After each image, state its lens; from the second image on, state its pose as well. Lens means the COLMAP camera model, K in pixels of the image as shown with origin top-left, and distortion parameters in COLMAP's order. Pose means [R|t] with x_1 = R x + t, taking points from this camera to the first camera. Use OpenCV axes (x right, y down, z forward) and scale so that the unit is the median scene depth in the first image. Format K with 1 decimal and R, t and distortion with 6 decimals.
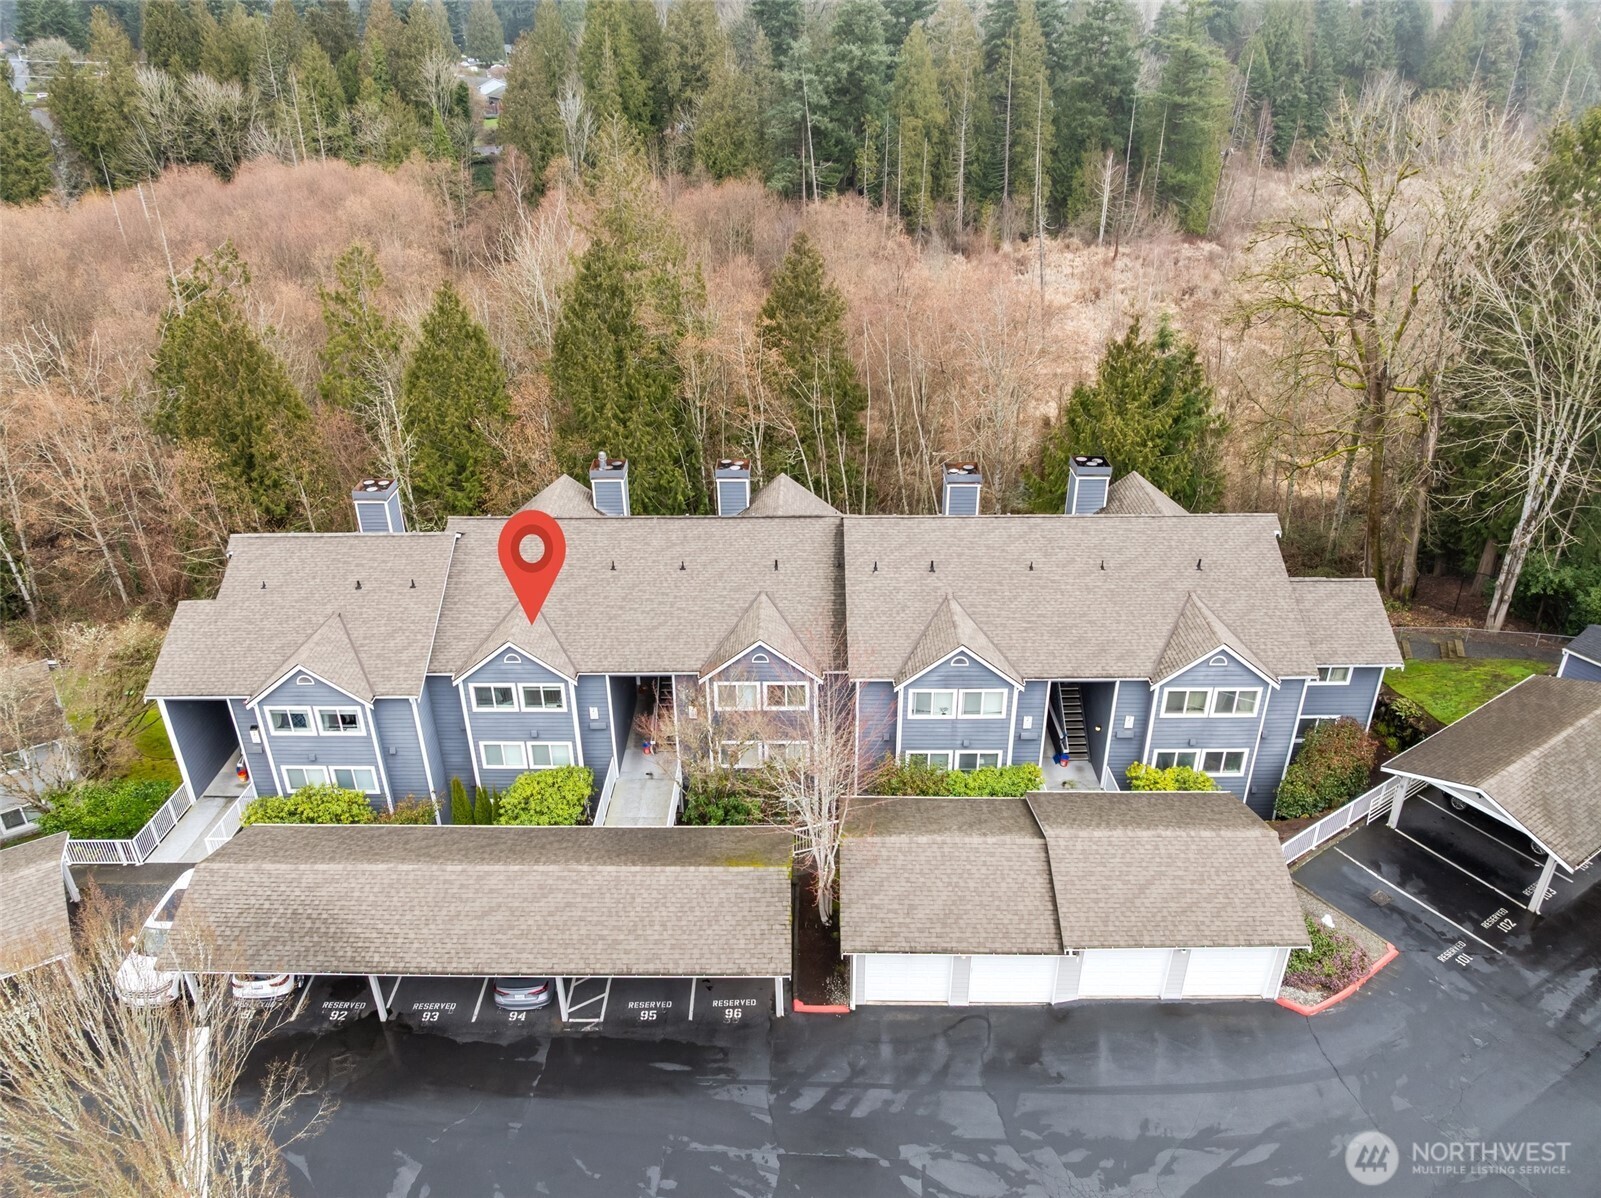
lens RADIAL K [[1131.0, 0, 800.5], [0, 1131.0, 599.0], [0, 0, 1]] dist [-0.028679, -0.008873]
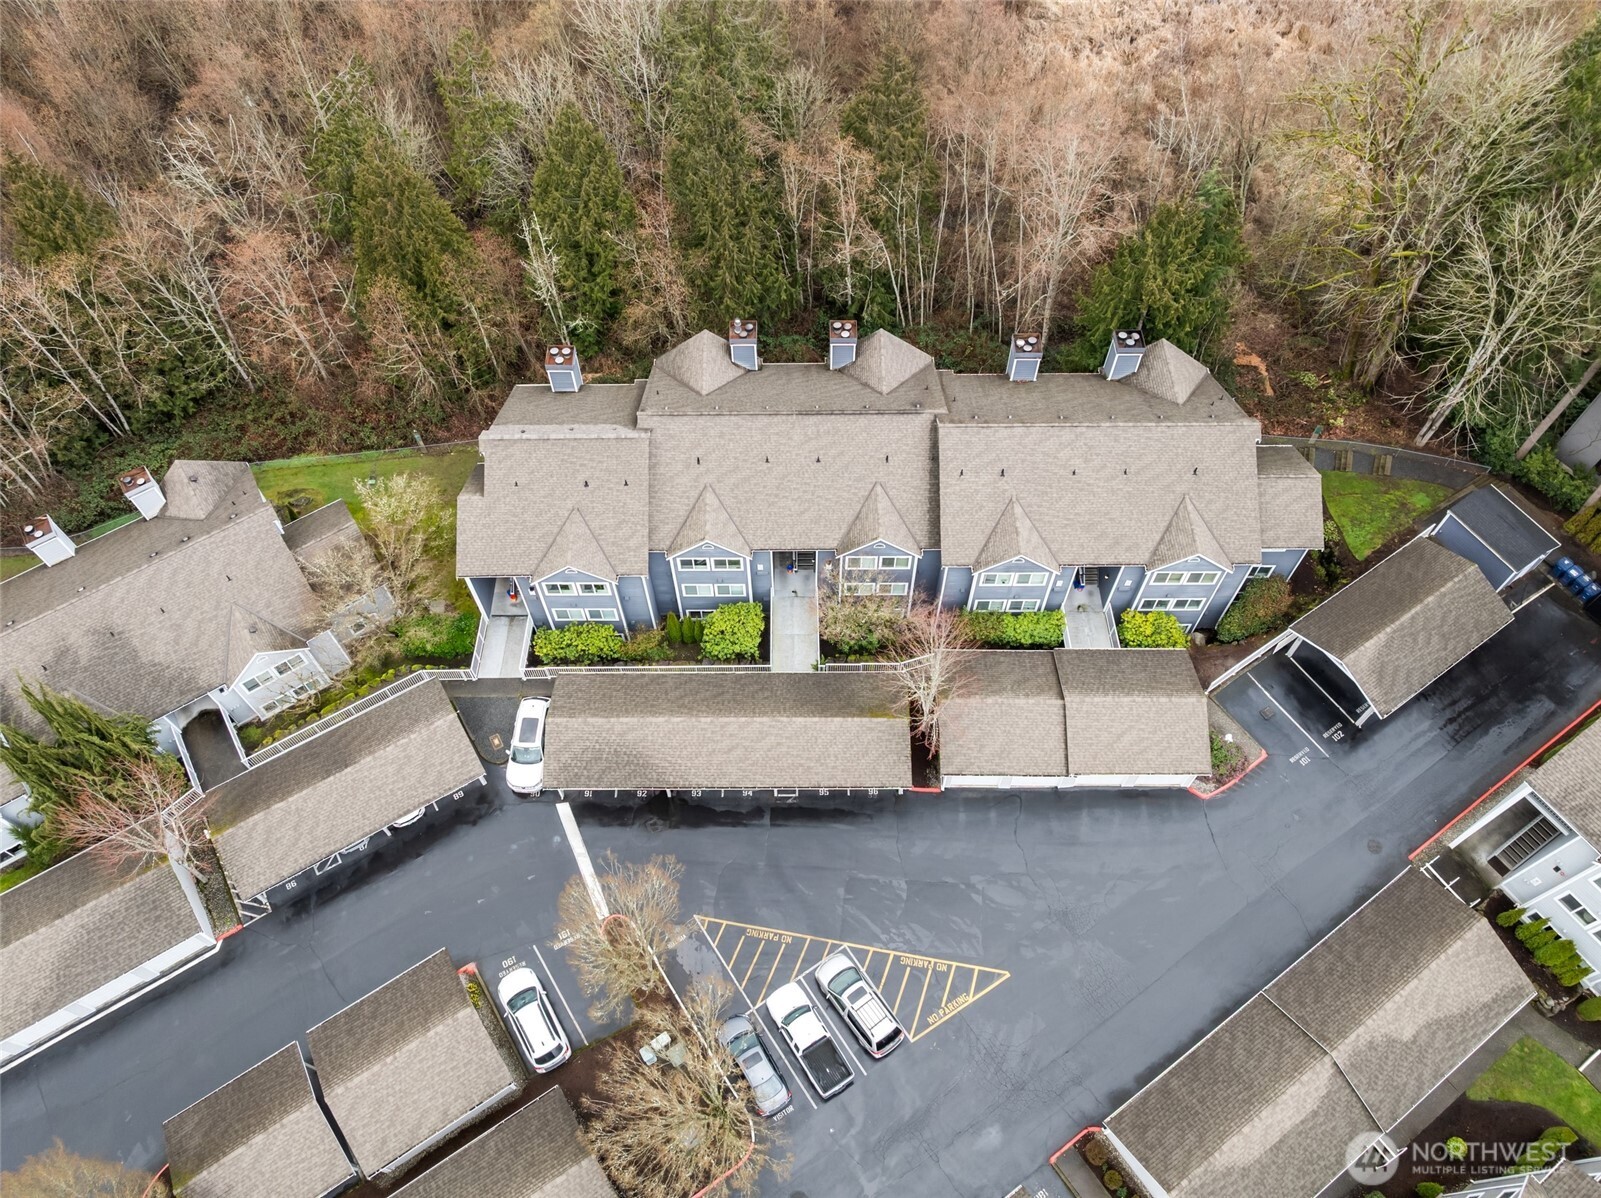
lens RADIAL K [[1131.0, 0, 800.5], [0, 1131.0, 599.0], [0, 0, 1]] dist [-0.028679, -0.008873]
pose [[0.999980, -0.004909, 0.004086, -0.143573], [0.002215, 0.866573, 0.499045, -0.611274], [-0.005990, -0.499026, 0.866567, -0.286988]]
